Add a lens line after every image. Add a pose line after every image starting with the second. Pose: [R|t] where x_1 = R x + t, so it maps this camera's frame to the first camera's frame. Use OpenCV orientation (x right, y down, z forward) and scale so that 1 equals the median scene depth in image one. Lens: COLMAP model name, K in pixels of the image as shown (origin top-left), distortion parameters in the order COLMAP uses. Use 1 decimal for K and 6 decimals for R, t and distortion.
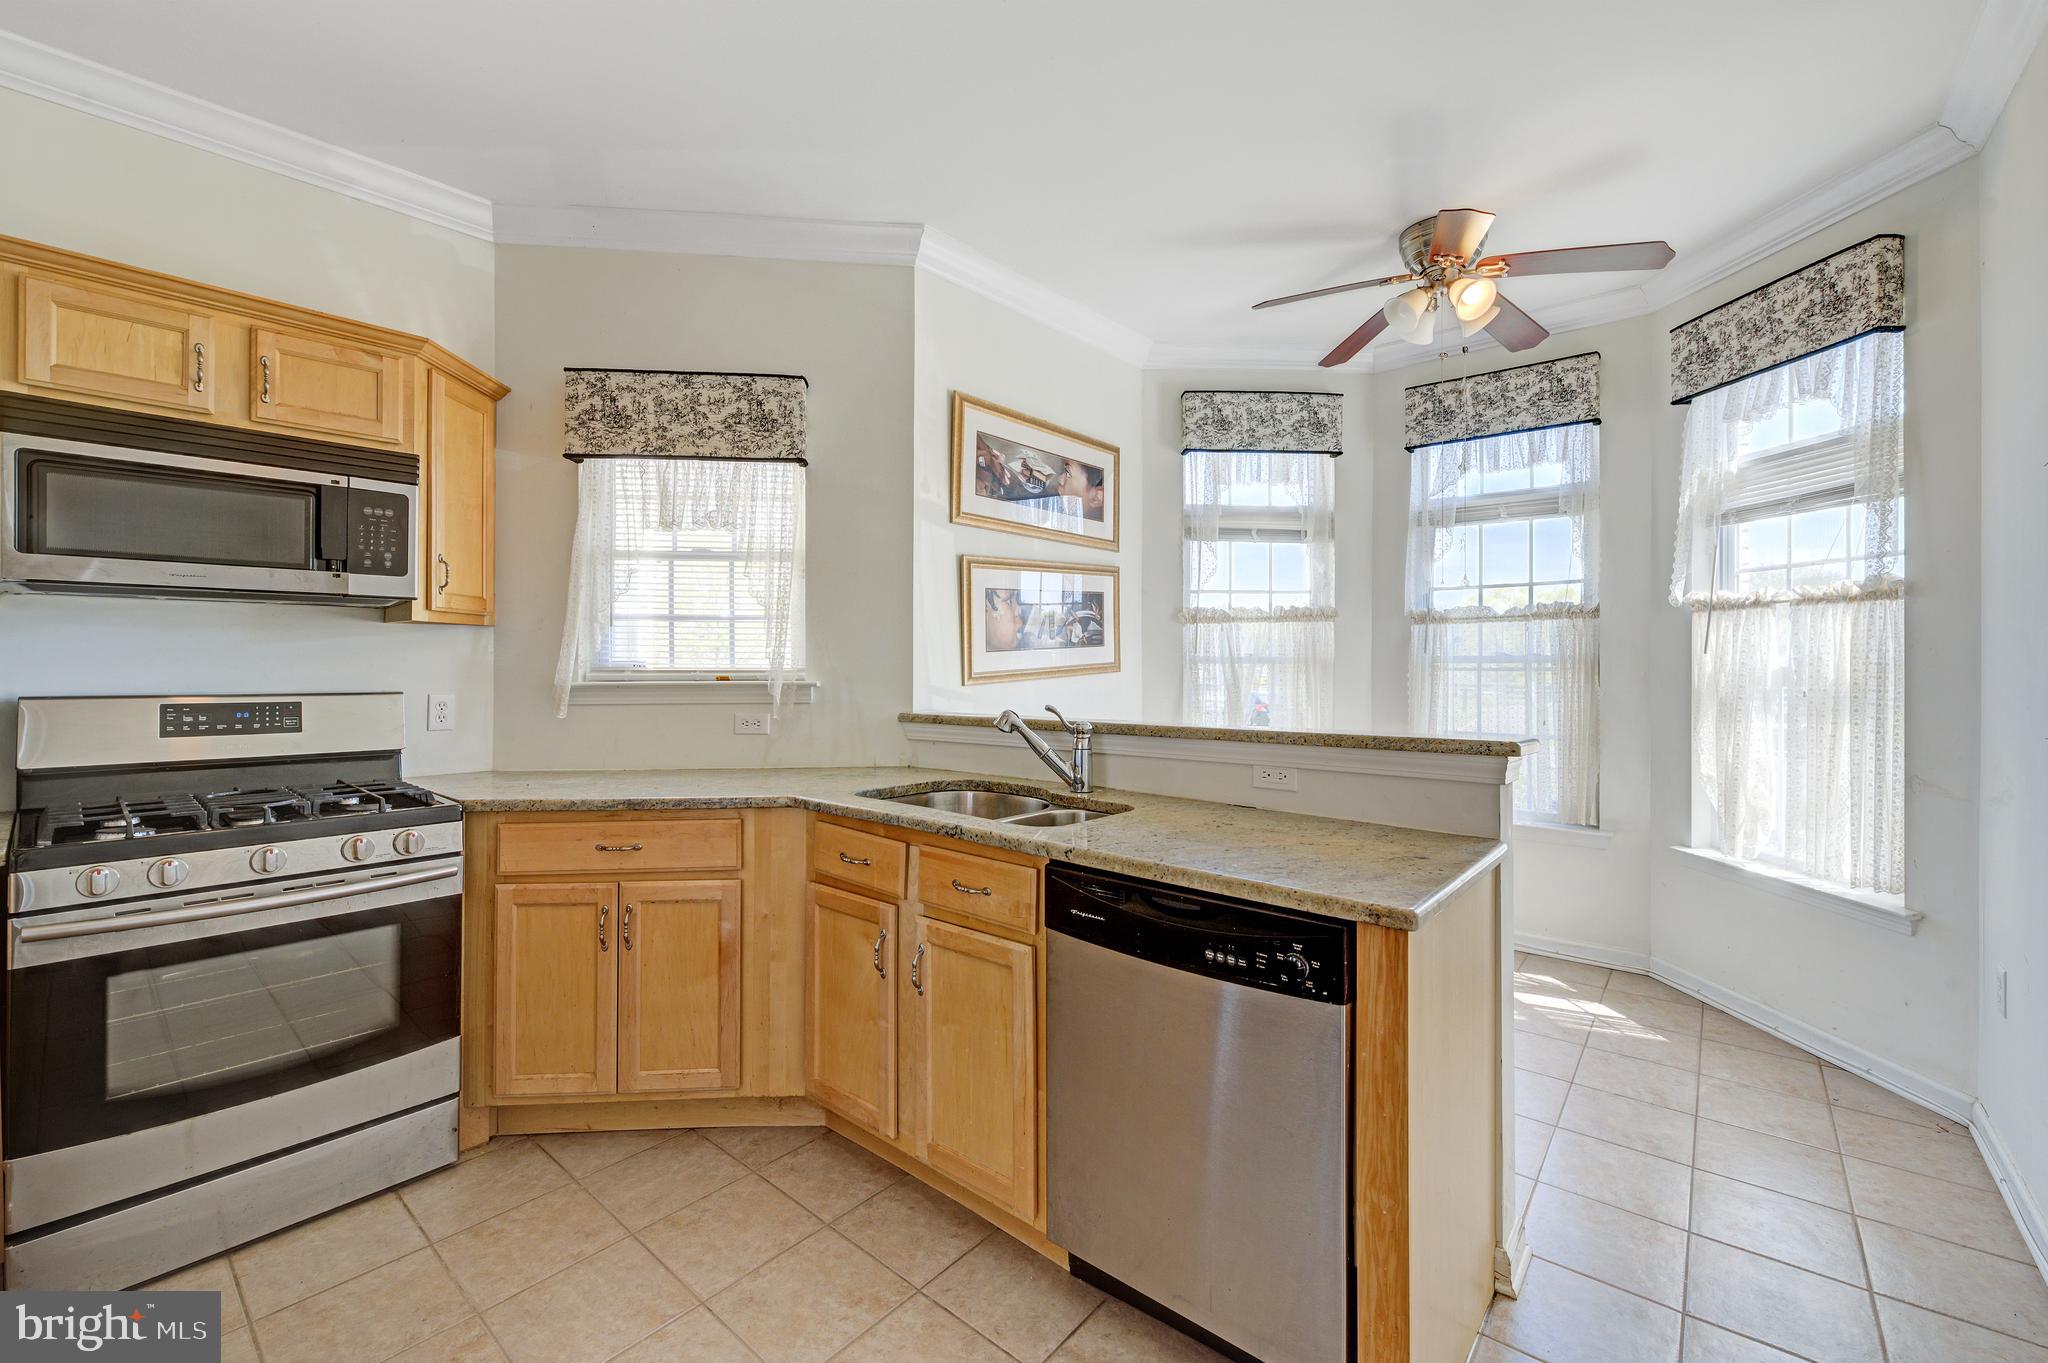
lens RADIAL K [[825.2, 0, 1025.9], [0, 825.2, 666.3], [0, 0, 1]] dist [-0.012361, -0.001925]
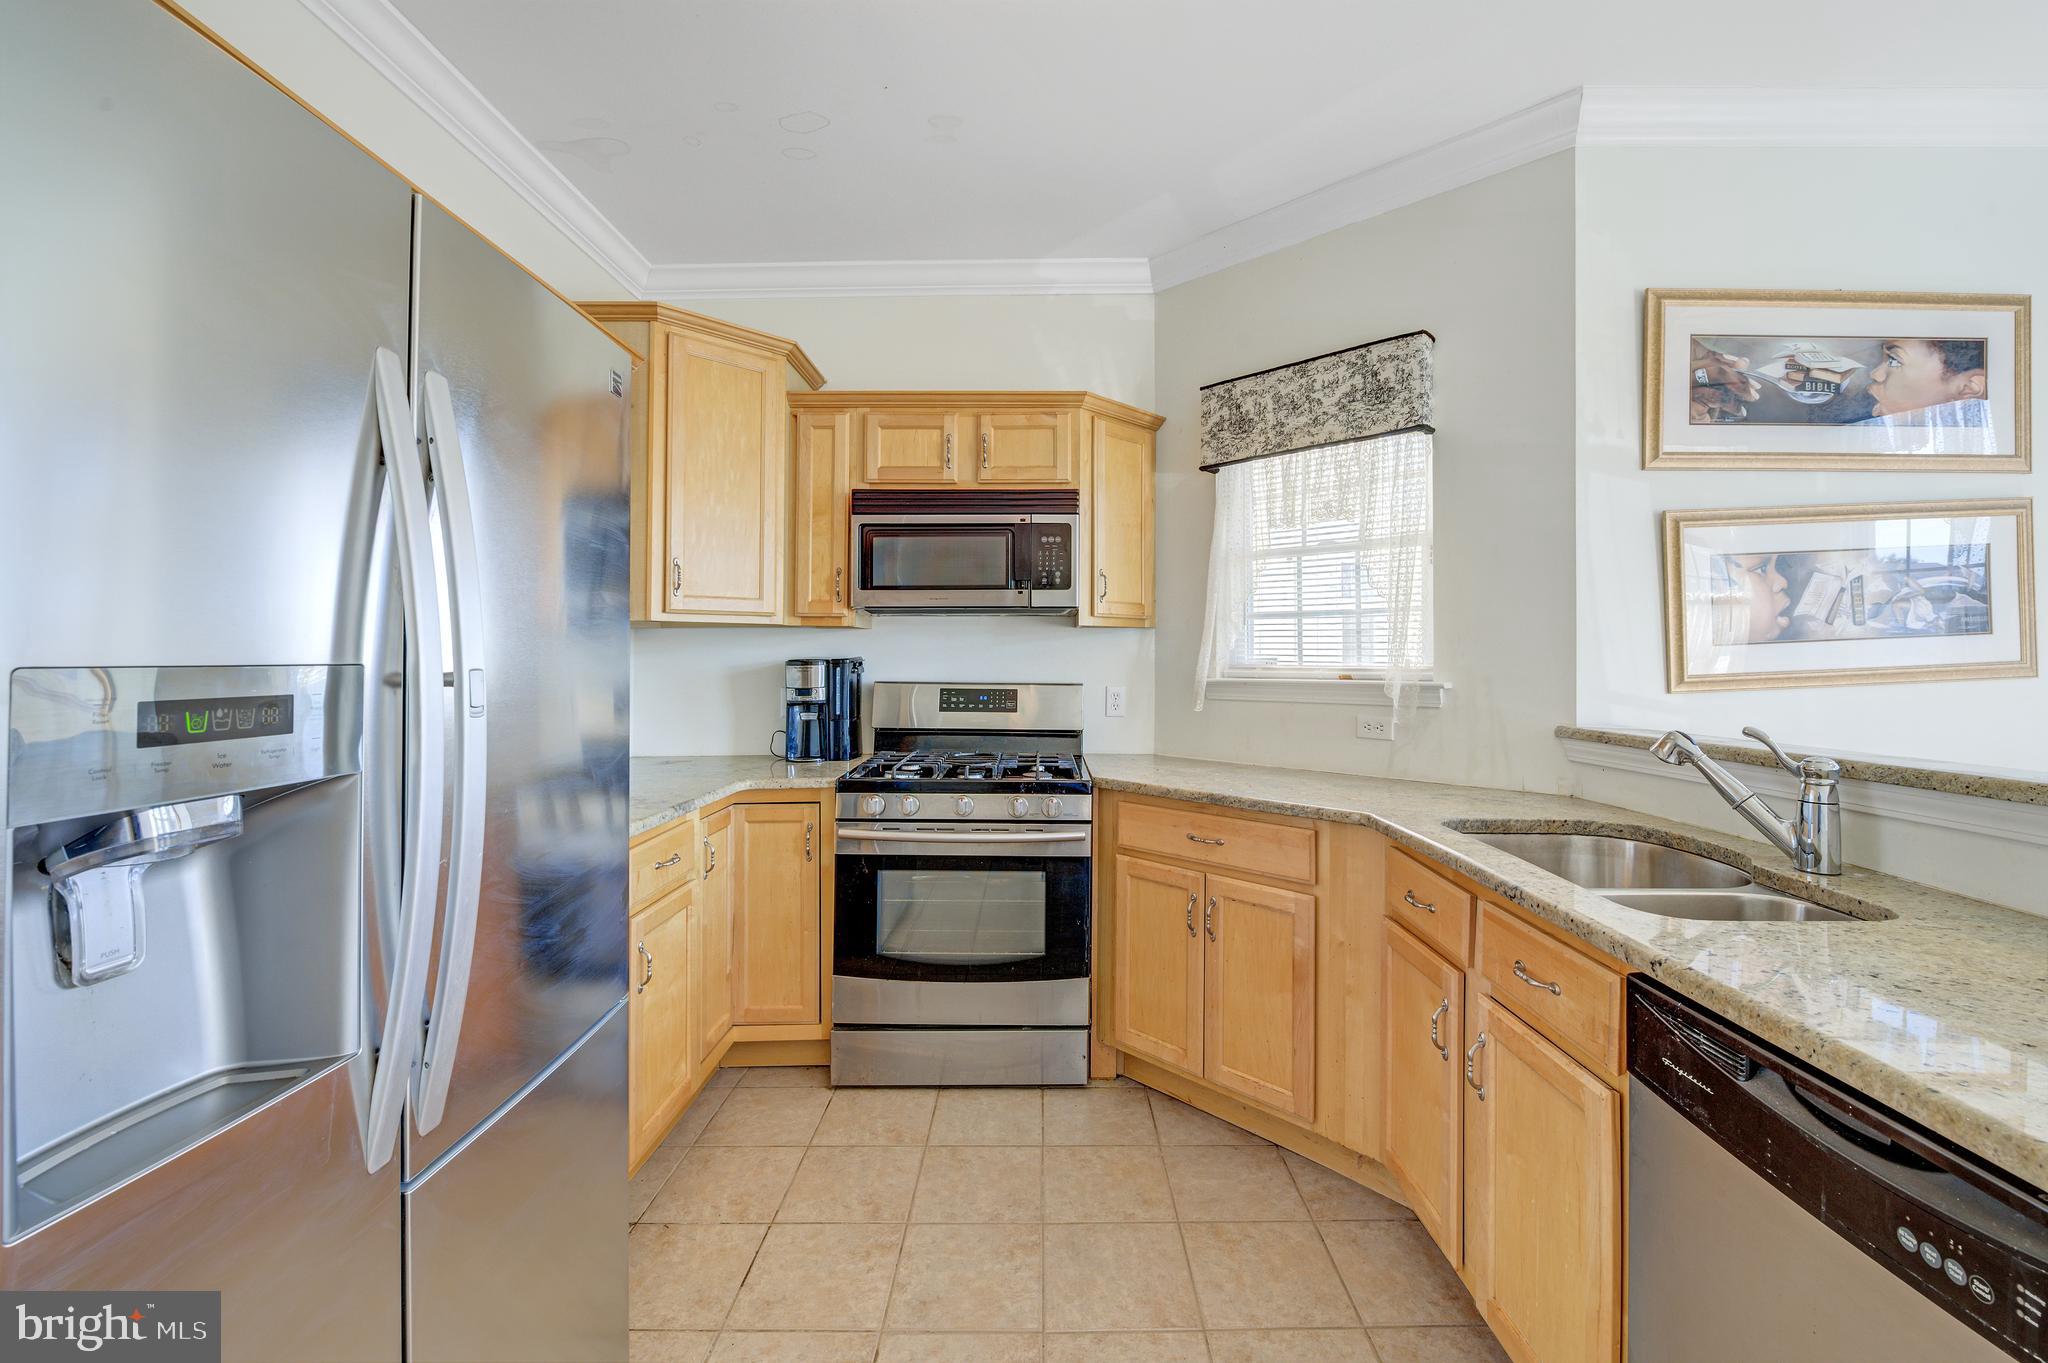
lens RADIAL K [[825.2, 0, 1021.8], [0, 825.2, 655.8], [0, 0, 1]] dist [-0.012361, -0.001925]
pose [[0.650102, -0.002628, -0.759843, 0.137561], [-0.004991, 0.999958, -0.007729, -0.000788], [0.759831, 0.008817, 0.650061, 0.148586]]
